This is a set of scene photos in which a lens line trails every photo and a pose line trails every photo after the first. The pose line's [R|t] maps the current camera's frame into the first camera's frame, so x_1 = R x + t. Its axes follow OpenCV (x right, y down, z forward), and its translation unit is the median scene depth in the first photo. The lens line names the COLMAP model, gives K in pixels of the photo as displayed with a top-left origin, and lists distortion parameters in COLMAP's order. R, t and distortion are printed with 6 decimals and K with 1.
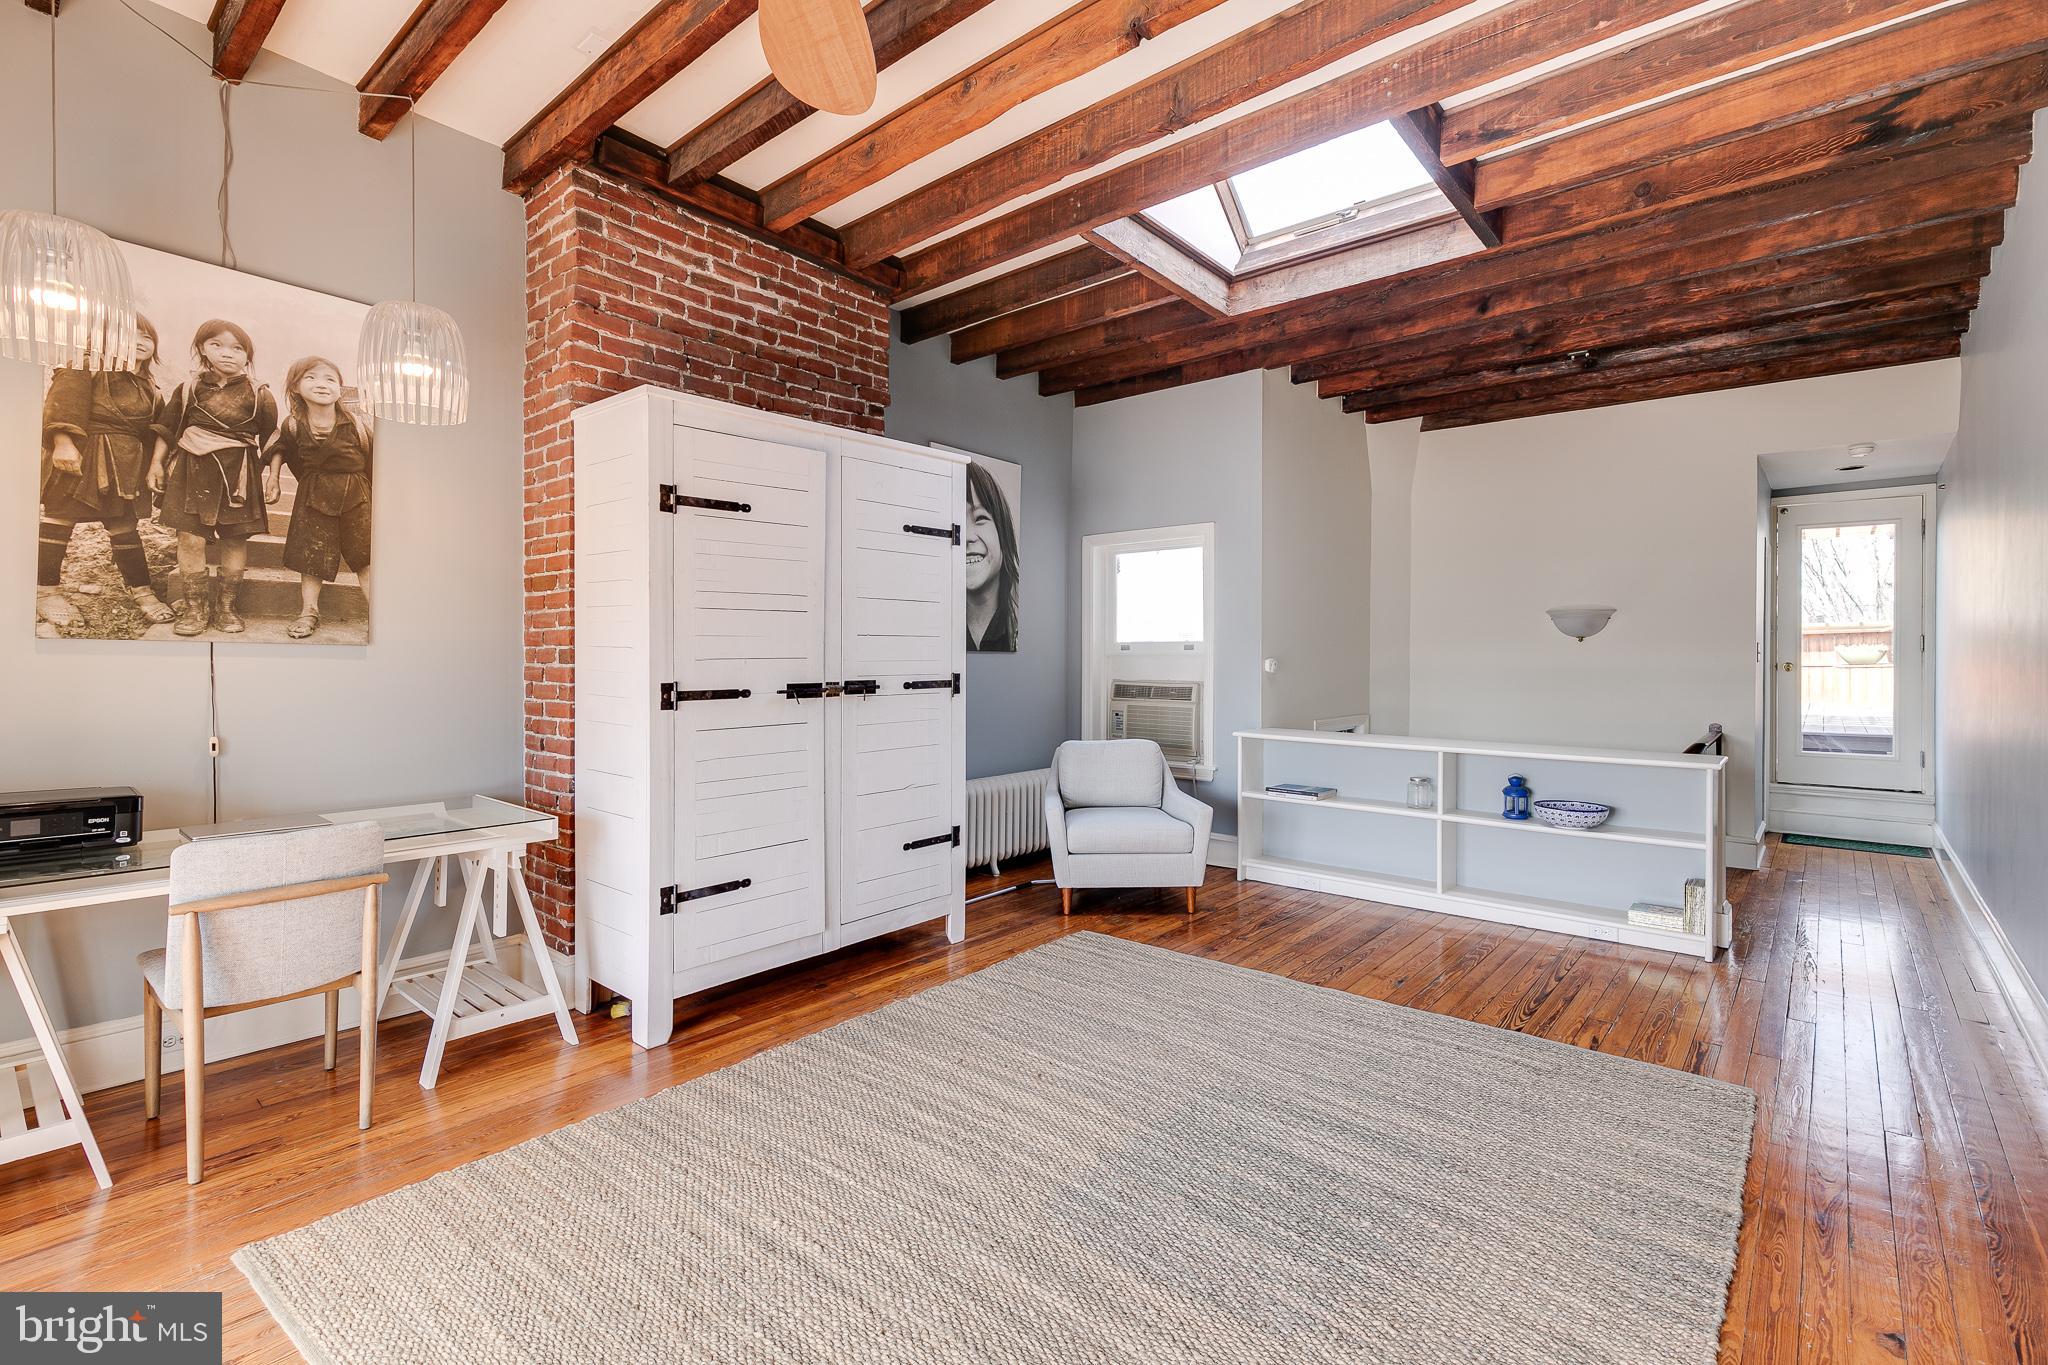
lens RADIAL K [[935.9, 0, 1020.9], [0, 935.9, 661.4], [0, 0, 1]] dist [0.012222, 0.000100]
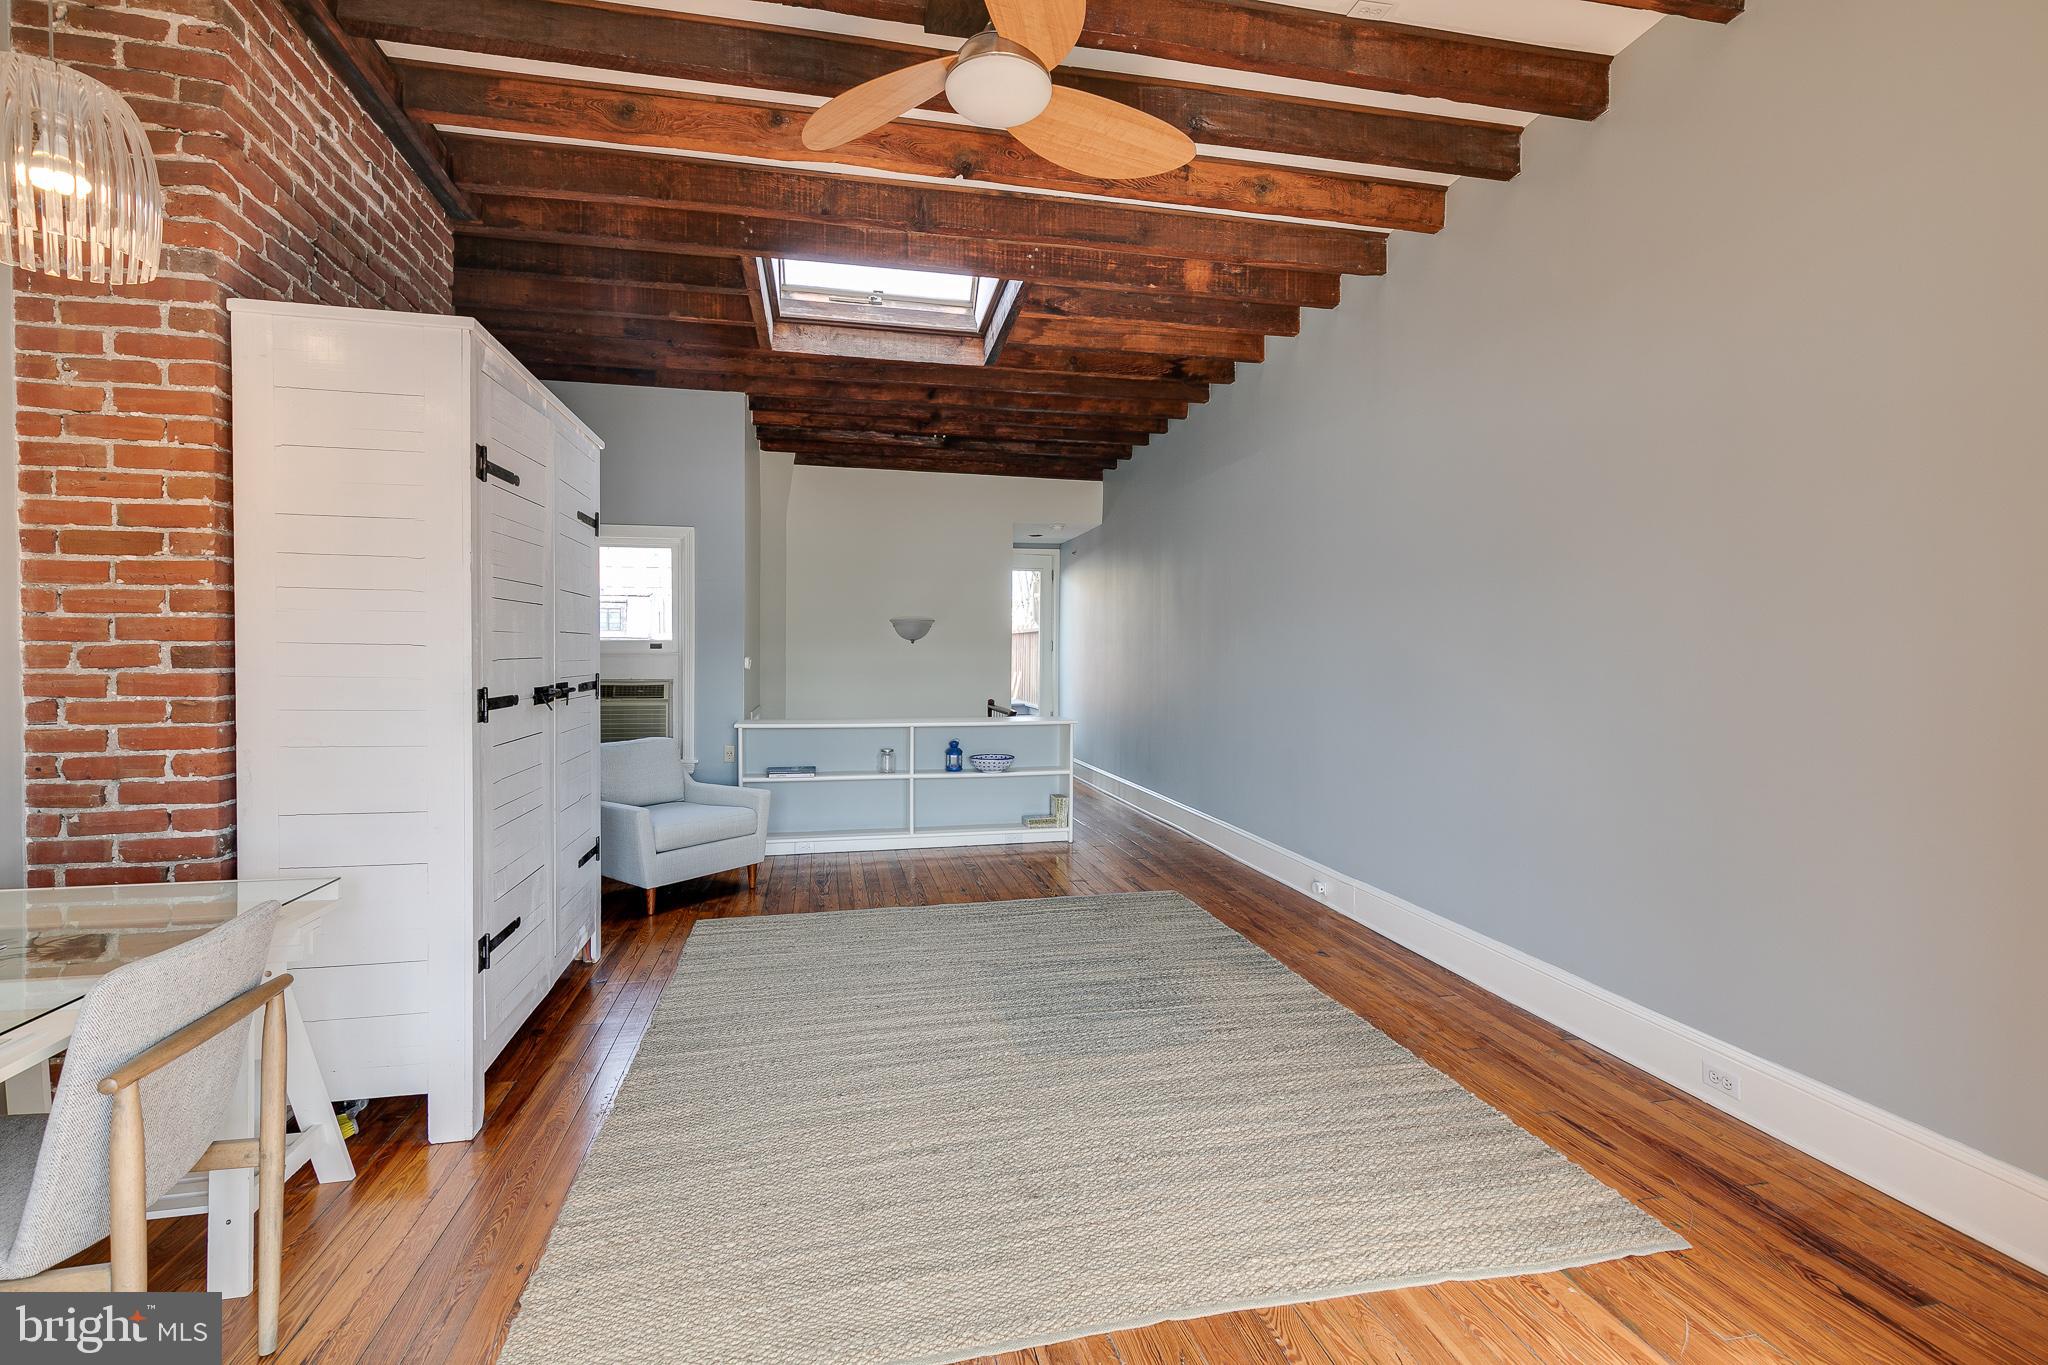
lens RADIAL K [[935.9, 0, 1023.6], [0, 935.9, 678.9], [0, 0, 1]] dist [0.012222, 0.000100]
pose [[0.598322, -0.022677, 0.800935, -0.544617], [0.005988, 0.999698, 0.023831, -0.001438], [-0.801233, -0.009462, 0.598277, 0.095364]]
